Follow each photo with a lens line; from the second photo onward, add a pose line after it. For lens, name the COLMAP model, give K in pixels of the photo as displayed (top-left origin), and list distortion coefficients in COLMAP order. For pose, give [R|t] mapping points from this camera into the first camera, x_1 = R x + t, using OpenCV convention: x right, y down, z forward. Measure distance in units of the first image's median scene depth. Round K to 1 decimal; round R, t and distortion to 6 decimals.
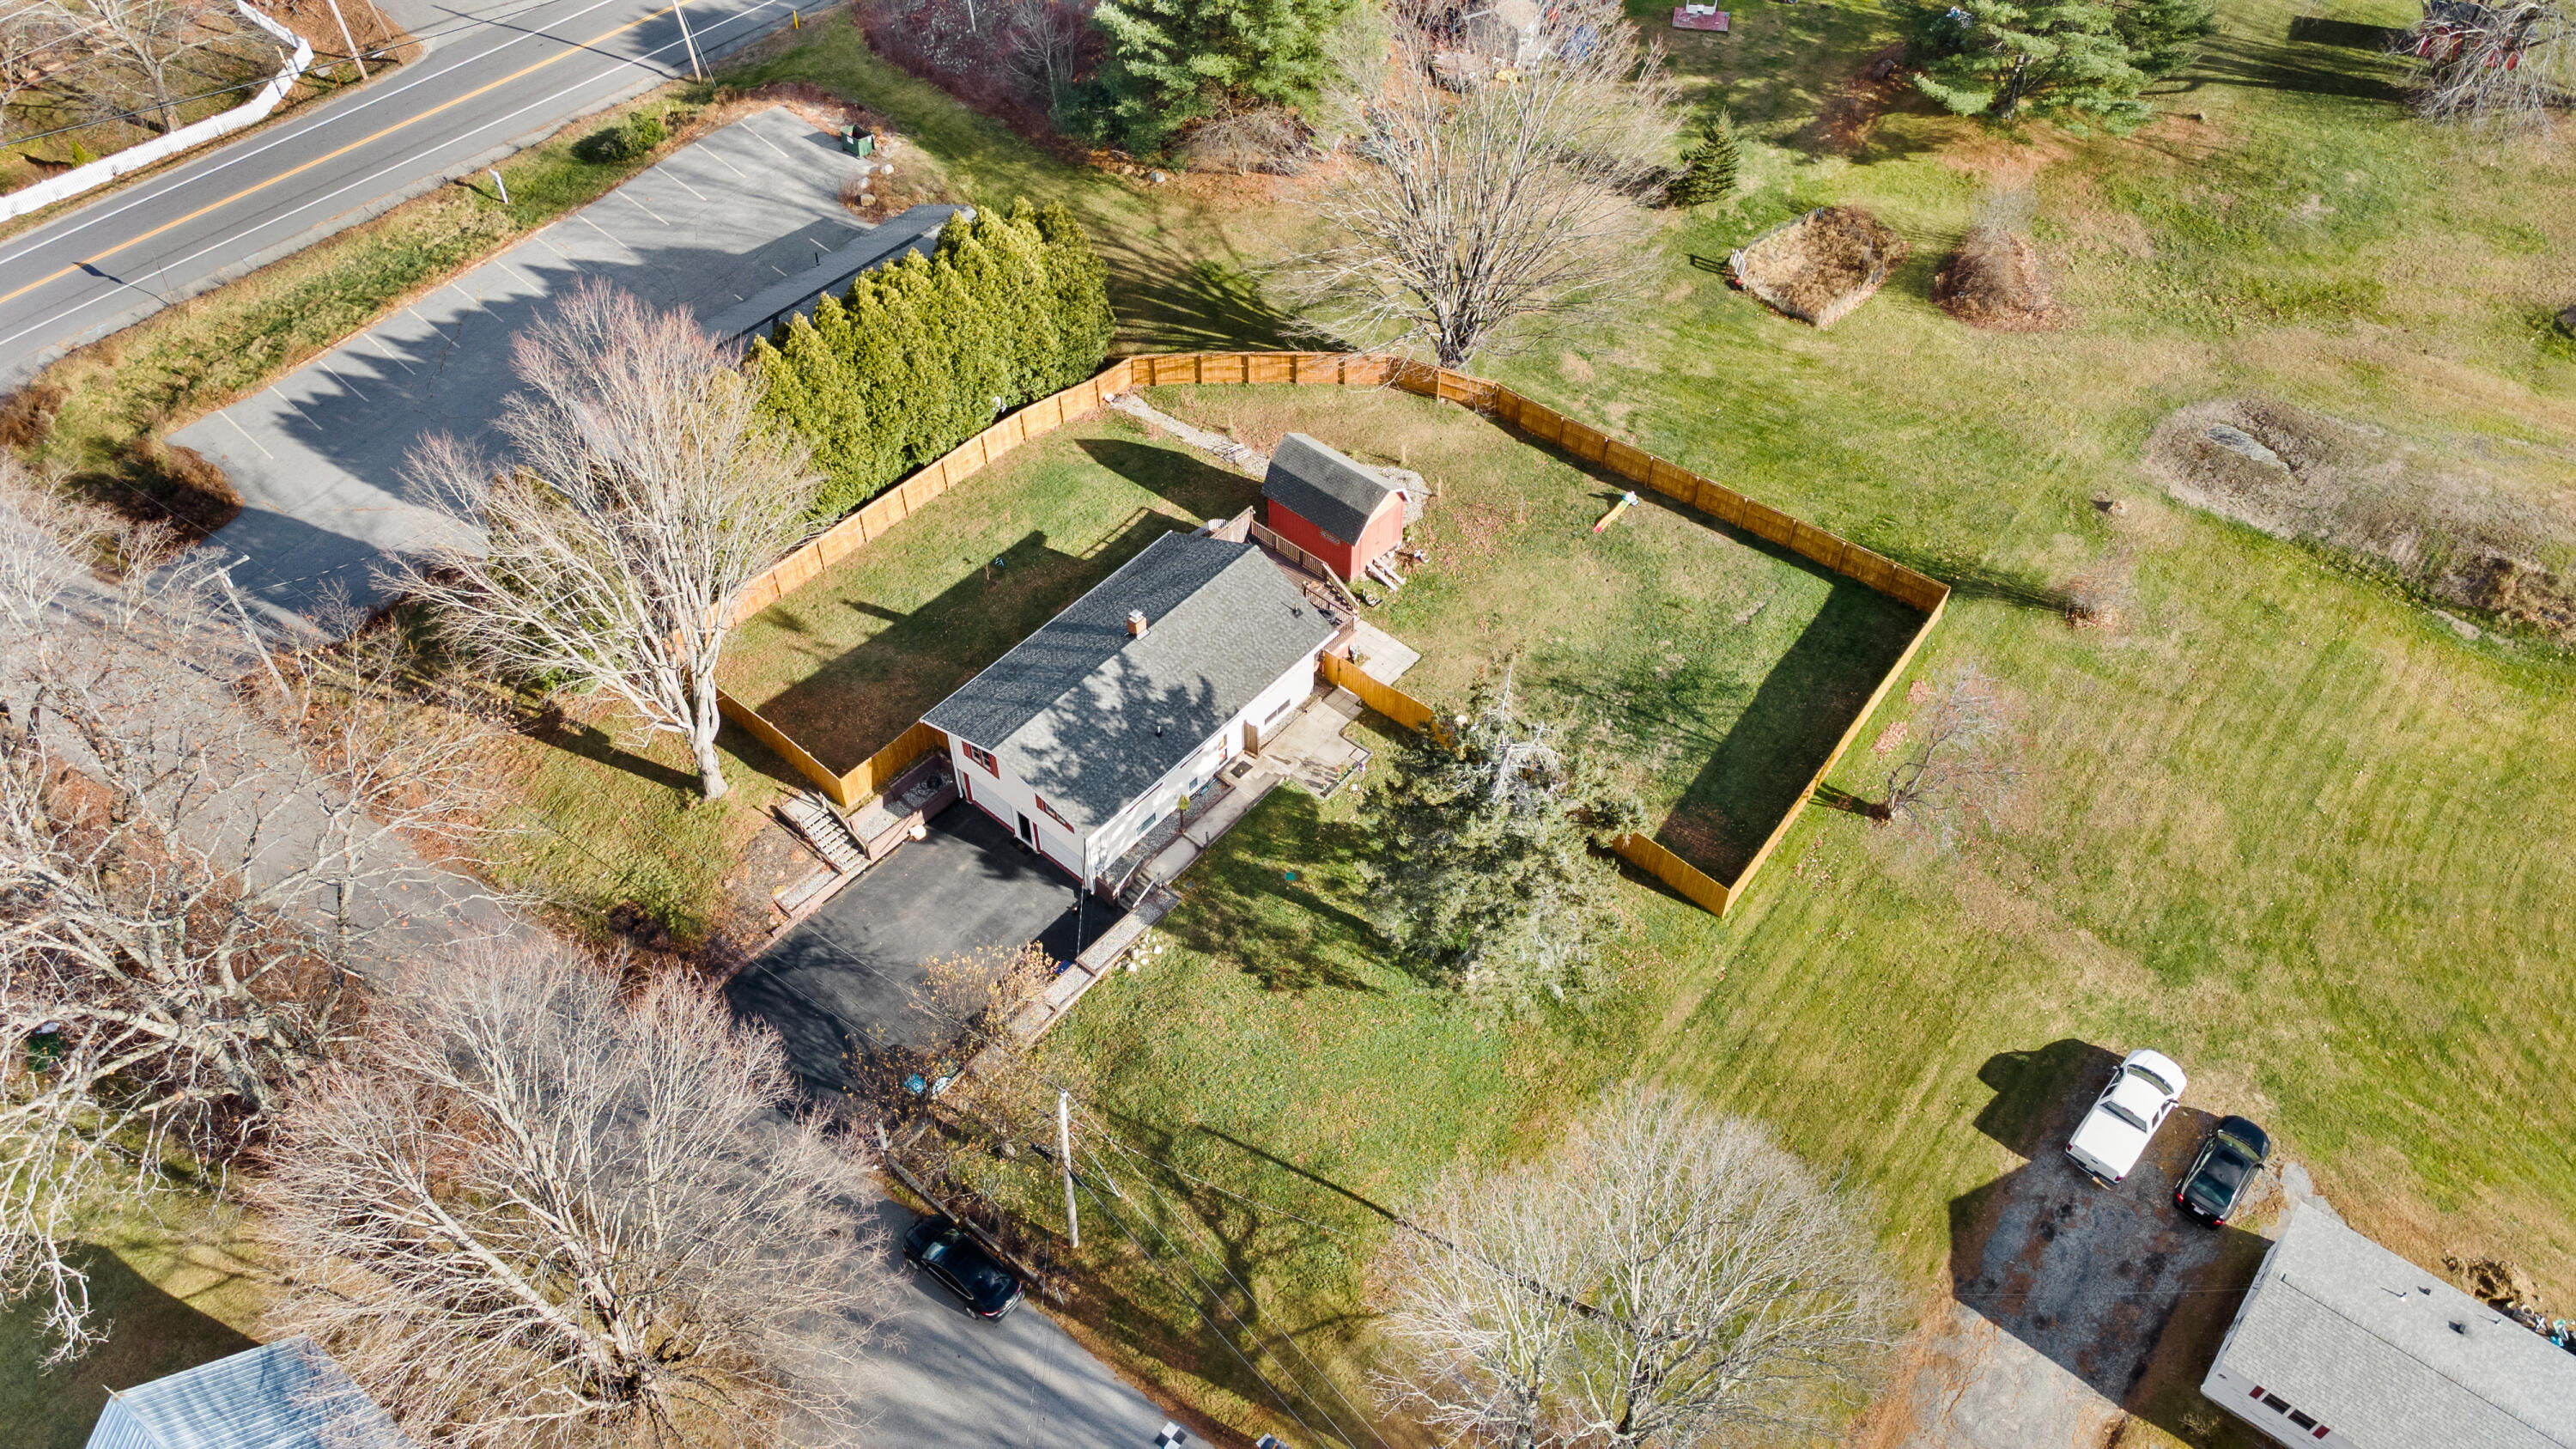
lens RADIAL K [[1789.5, 0, 1288.0], [0, 1789.5, 724.5], [0, 0, 1]] dist [0.037596, 0.001057]
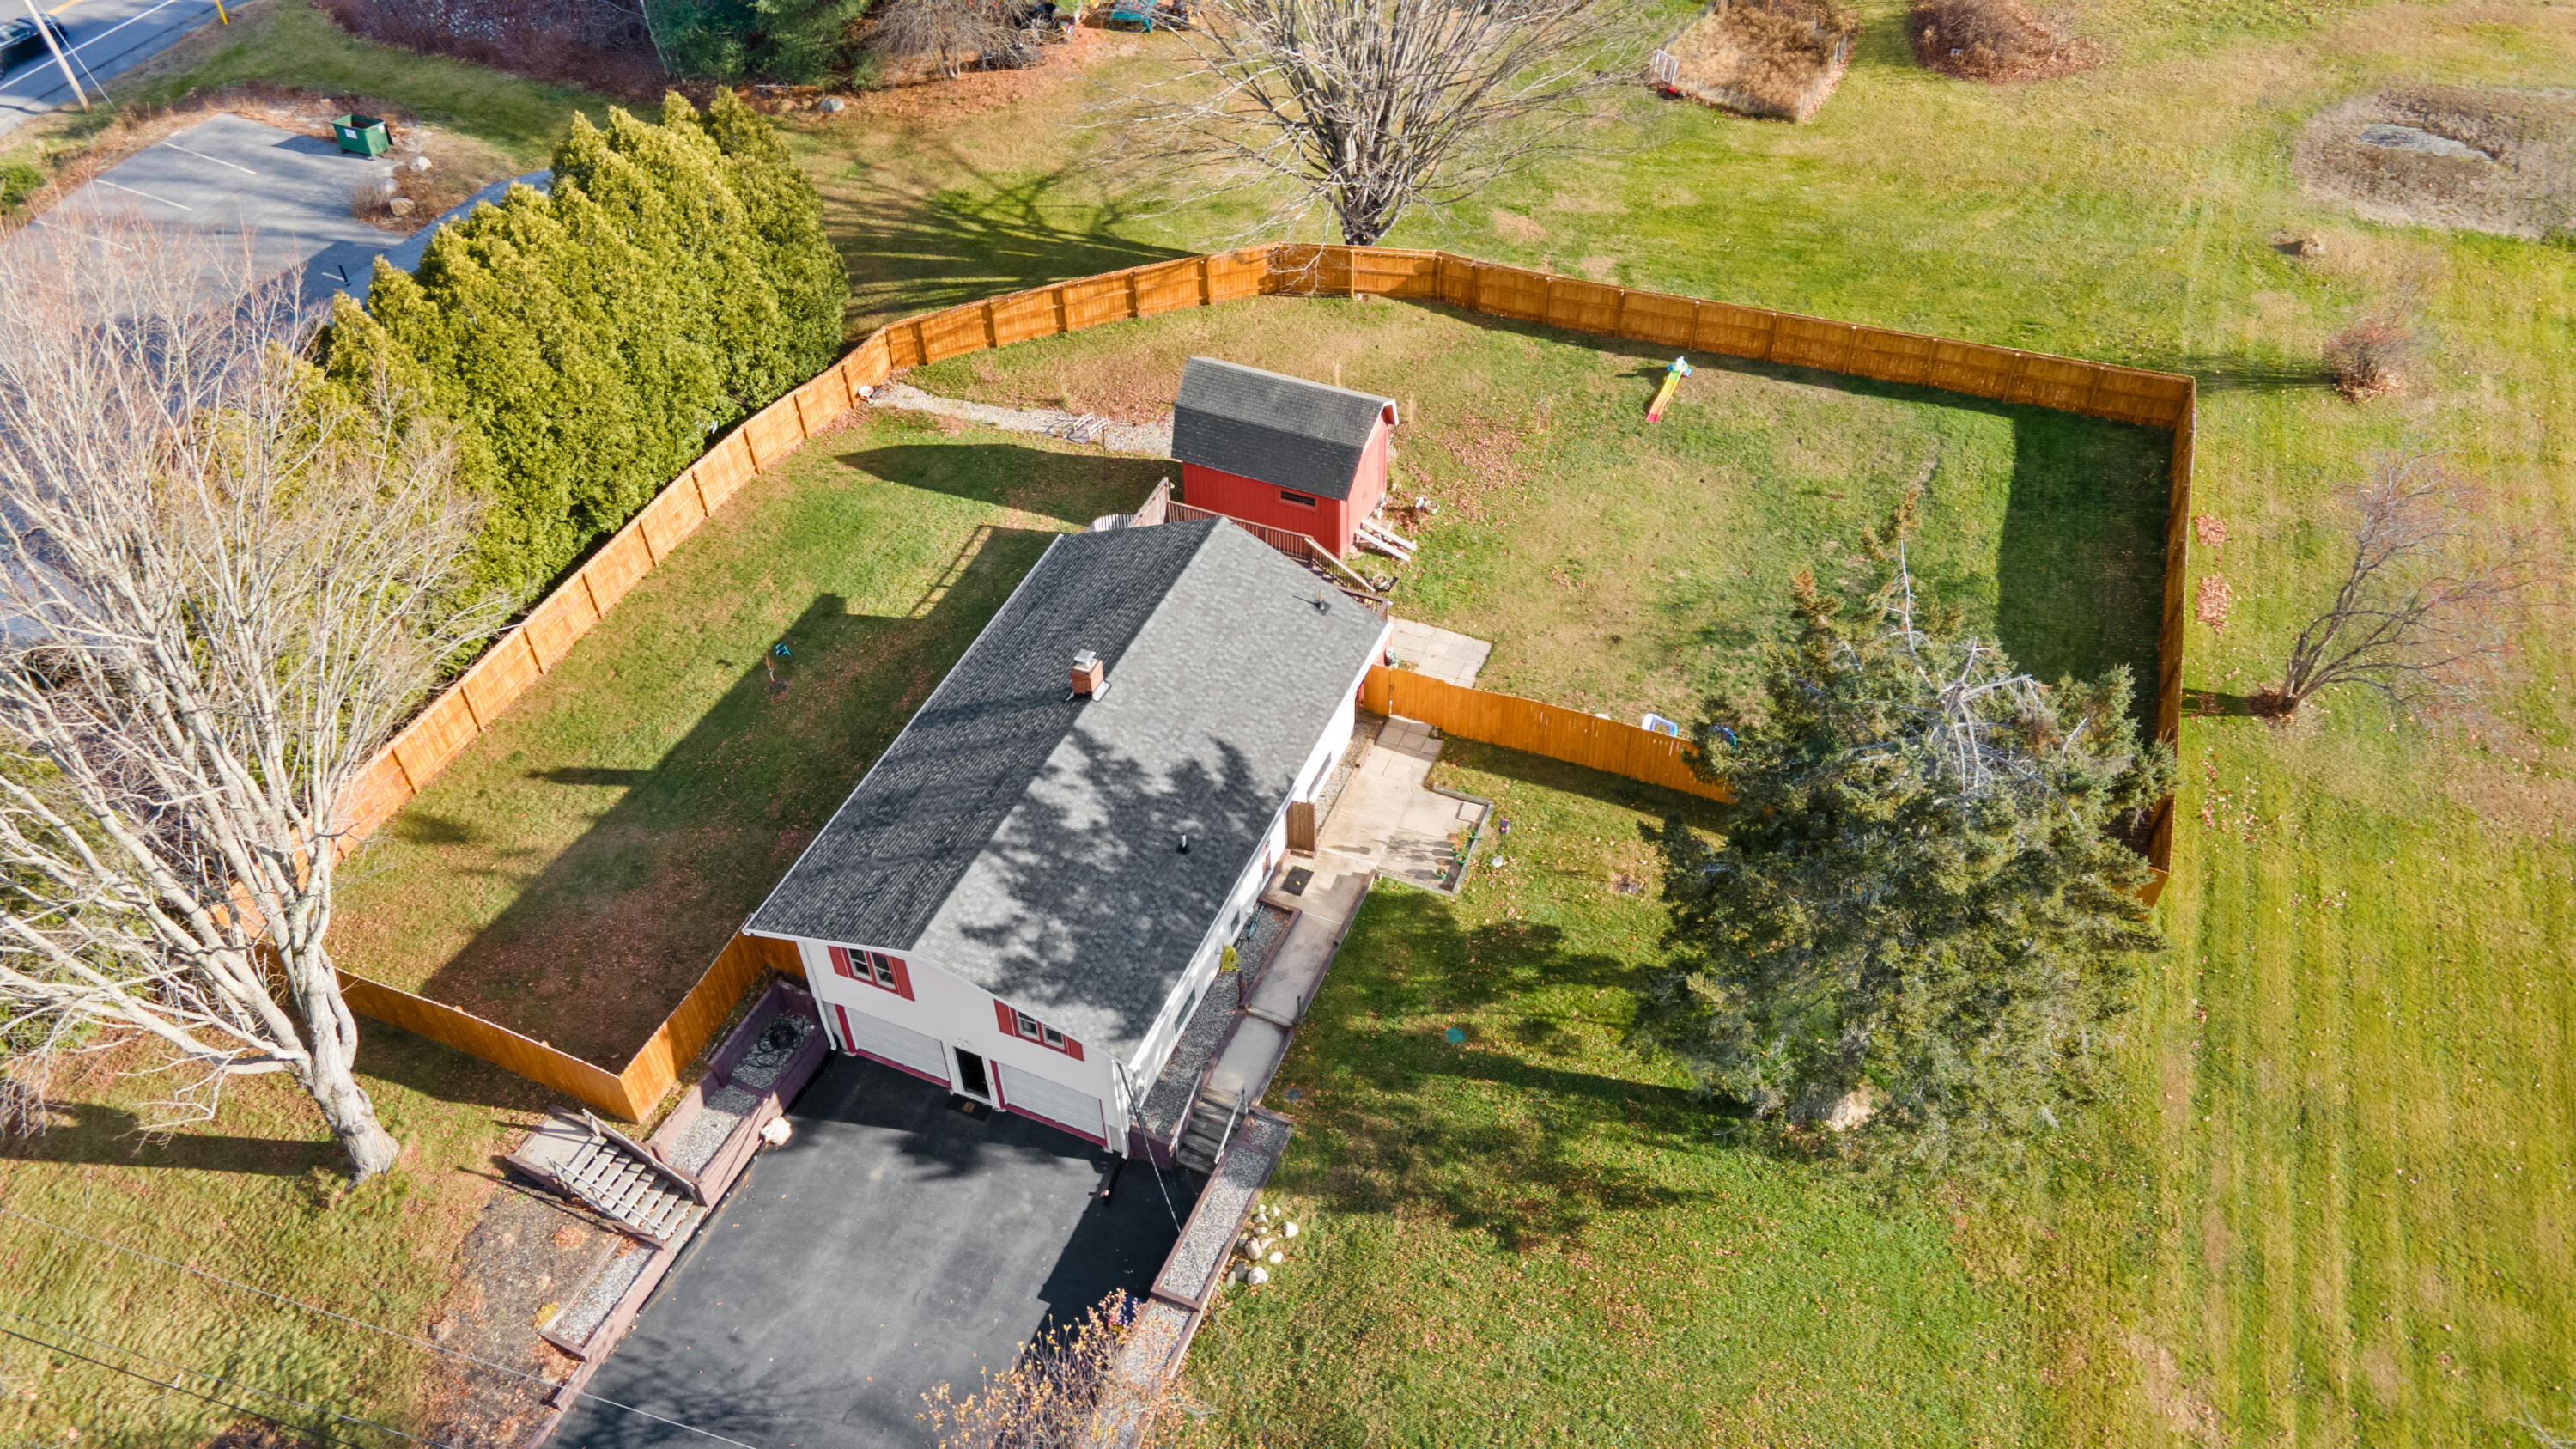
lens RADIAL K [[1854.8, 0, 1288.0], [0, 1854.8, 724.5], [0, 0, 1]] dist [-0.000832, 0.086590]
pose [[0.955158, -0.225670, 0.191692, -0.123757], [0.236856, 0.970829, -0.037291, -0.003038], [-0.177685, 0.081022, 0.980746, 0.358789]]
